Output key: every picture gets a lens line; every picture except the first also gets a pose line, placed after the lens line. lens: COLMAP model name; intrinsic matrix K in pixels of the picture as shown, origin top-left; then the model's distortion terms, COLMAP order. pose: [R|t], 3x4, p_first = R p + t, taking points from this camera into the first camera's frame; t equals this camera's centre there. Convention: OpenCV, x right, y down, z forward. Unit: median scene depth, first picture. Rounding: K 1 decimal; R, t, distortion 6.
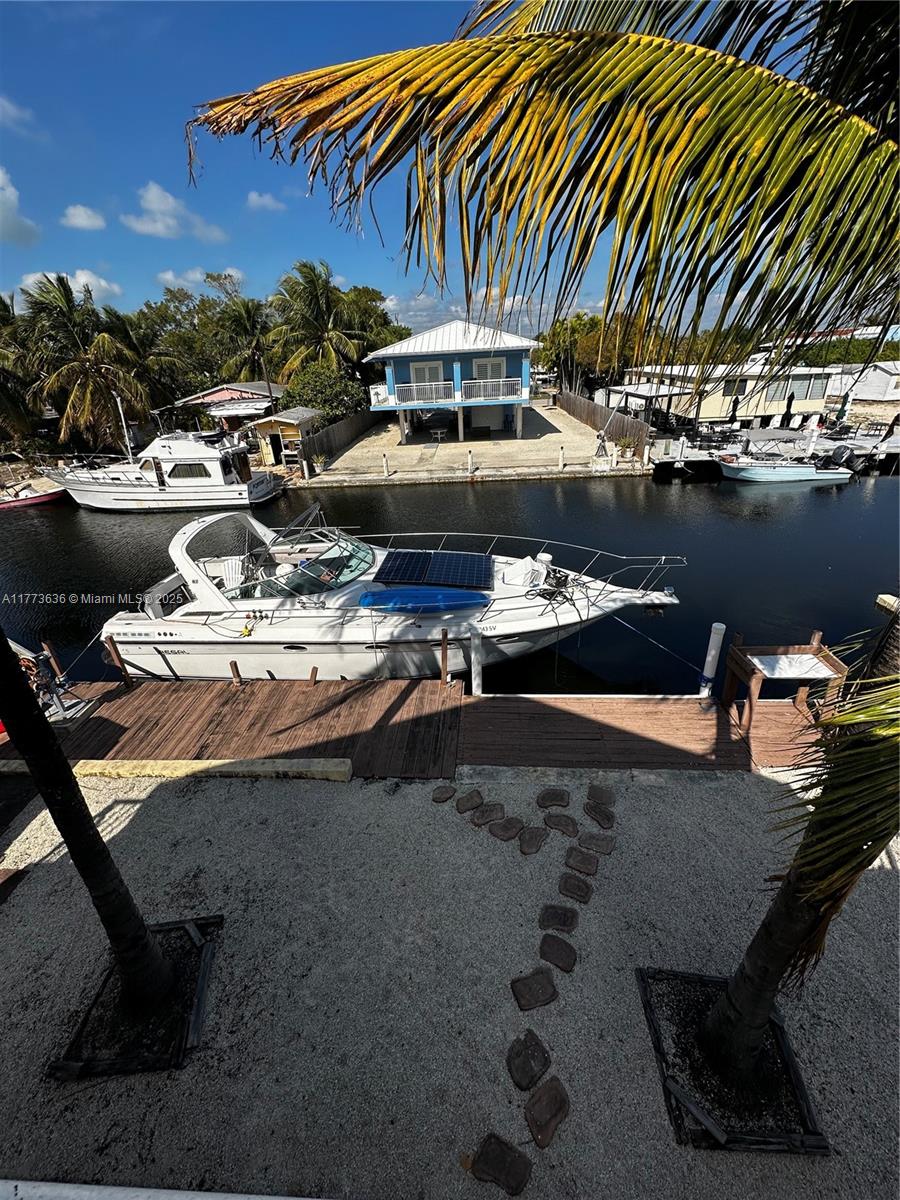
lens RADIAL K [[476.0, 0, 450.3], [0, 476.0, 592.0], [0, 0, 1]] dist [-0.005889, 0.001082]
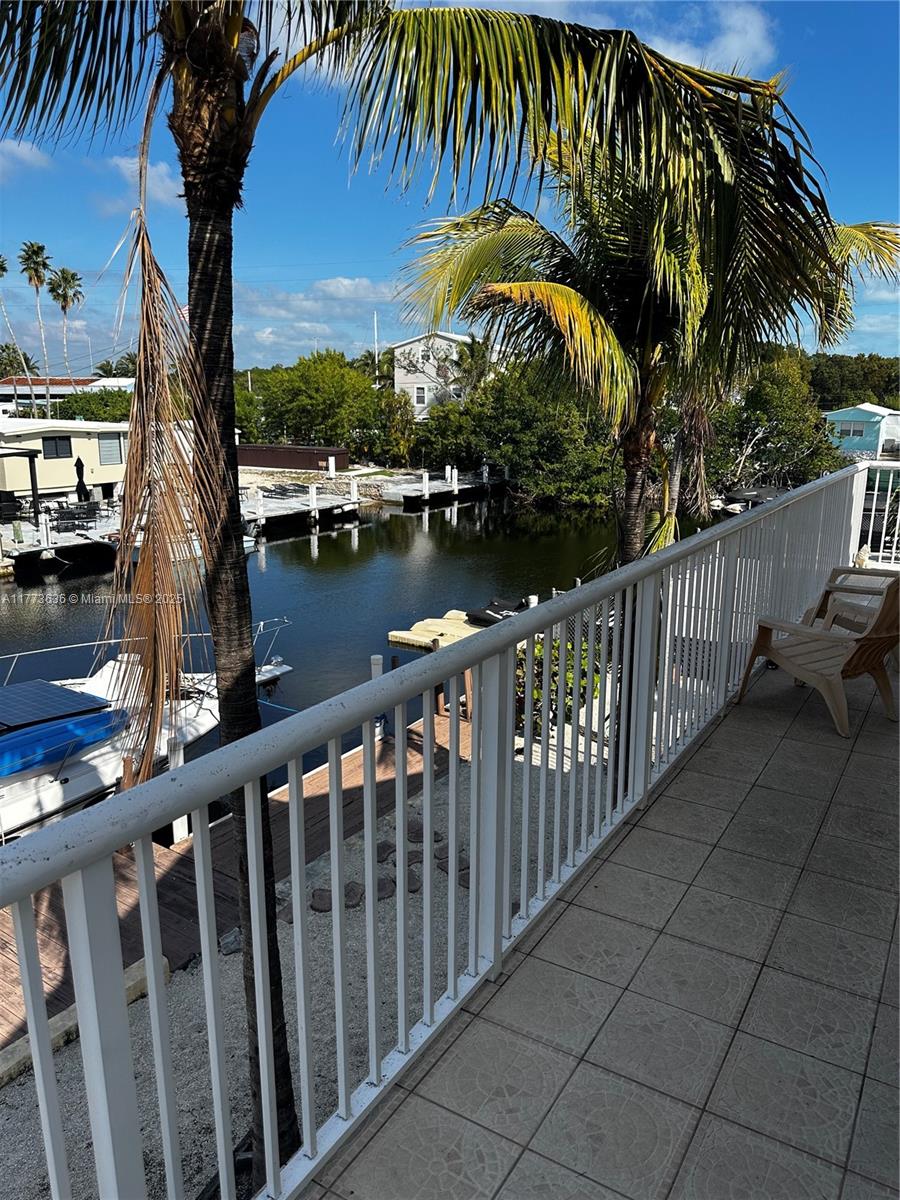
lens RADIAL K [[846.6, 0, 454.4], [0, 846.6, 606.9], [0, 0, 1]] dist [0.048442, -0.009051]
pose [[0.471102, -0.150547, 0.869136, -0.248652], [0.346938, 0.937537, -0.025658, 0.021140], [-0.810985, 0.313624, 0.493906, -0.013330]]
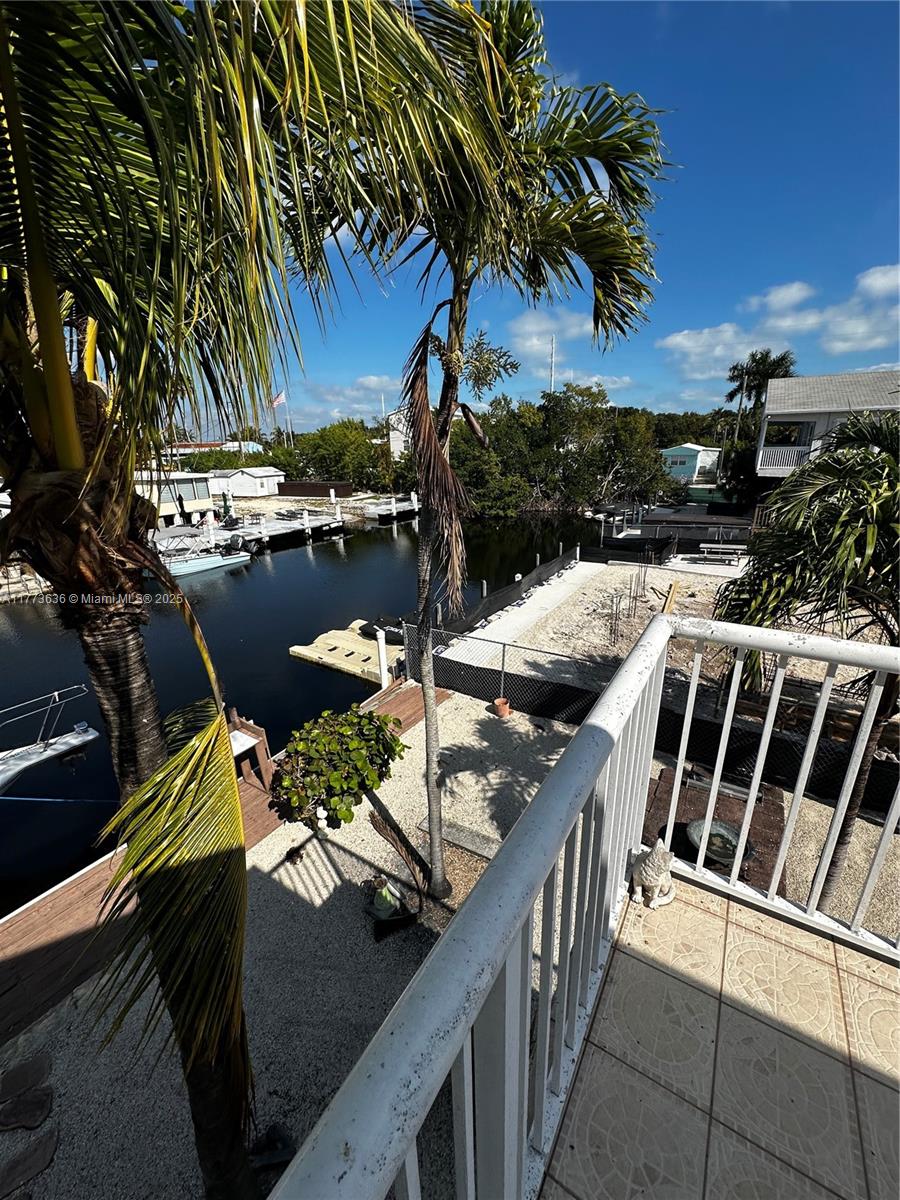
lens RADIAL K [[476.0, 0, 449.9], [0, 476.0, 592.6], [0, 0, 1]] dist [-0.005889, 0.001082]
pose [[0.481678, -0.212747, 0.850132, 0.041618], [0.372166, 0.927921, 0.021347, 0.000589], [-0.793397, 0.306108, 0.526136, -0.007662]]
